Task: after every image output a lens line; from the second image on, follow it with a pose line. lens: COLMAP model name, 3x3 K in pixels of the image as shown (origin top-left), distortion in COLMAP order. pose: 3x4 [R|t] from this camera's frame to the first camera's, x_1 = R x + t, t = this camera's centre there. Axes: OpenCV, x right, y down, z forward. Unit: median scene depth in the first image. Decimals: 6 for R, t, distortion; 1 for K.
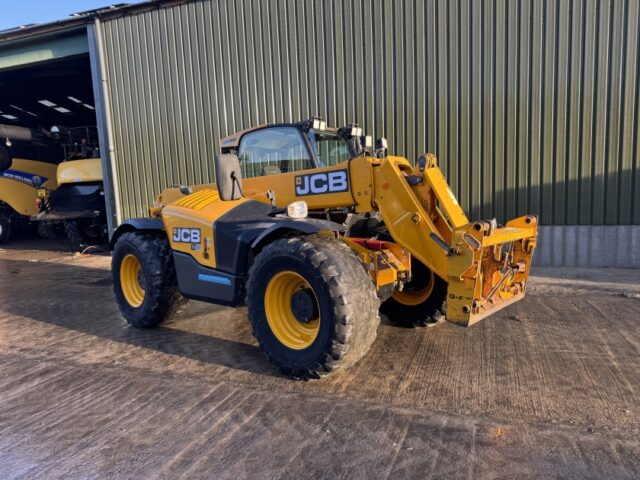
lens RADIAL K [[457.6, 0, 321.2], [0, 457.6, 235.7], [0, 0, 1]] dist [0.012367, -0.023905]
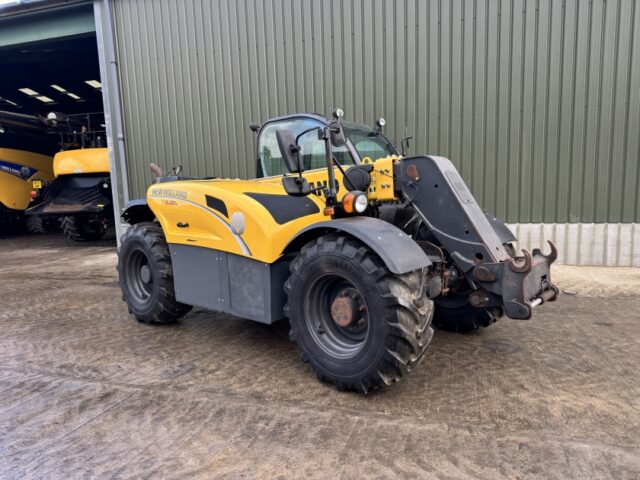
lens RADIAL K [[457.6, 0, 325.8], [0, 457.6, 237.0], [0, 0, 1]] dist [0.012367, -0.023905]
pose [[0.998799, 0.004162, 0.048818, -0.211805], [-0.004715, 0.999926, 0.011218, -0.002553], [-0.048767, -0.011434, 0.998745, 0.128981]]
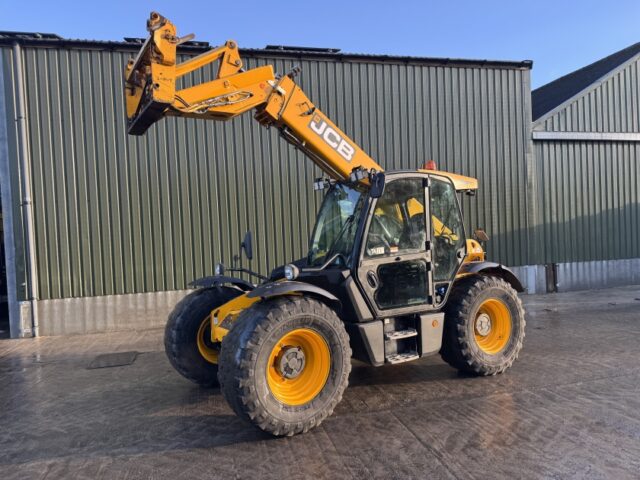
lens RADIAL K [[457.6, 0, 319.4], [0, 457.6, 243.7], [0, 0, 1]] dist [0.012367, -0.023905]
pose [[0.837280, -0.006397, 0.546738, -1.084596], [0.073324, 0.992213, -0.100679, 0.006177], [-0.541836, 0.124386, 0.831229, 0.157080]]
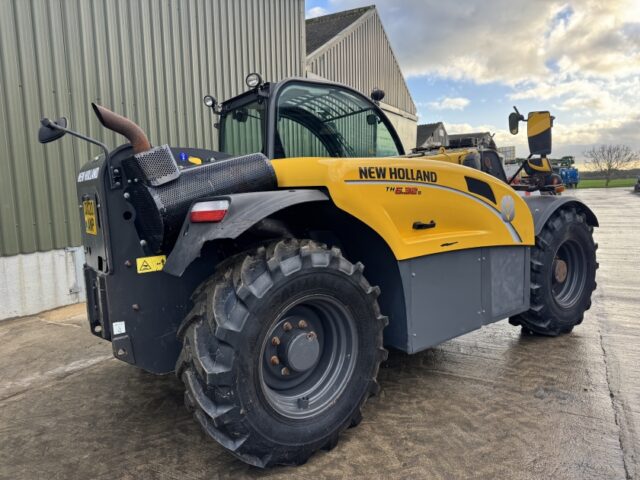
lens RADIAL K [[457.6, 0, 324.4], [0, 457.6, 246.9], [0, 0, 1]] dist [0.012367, -0.023905]
pose [[0.149127, -0.097254, 0.984024, -1.082461], [0.134413, 0.987908, 0.077268, -0.051843], [-0.979640, 0.120743, 0.160396, 1.139570]]
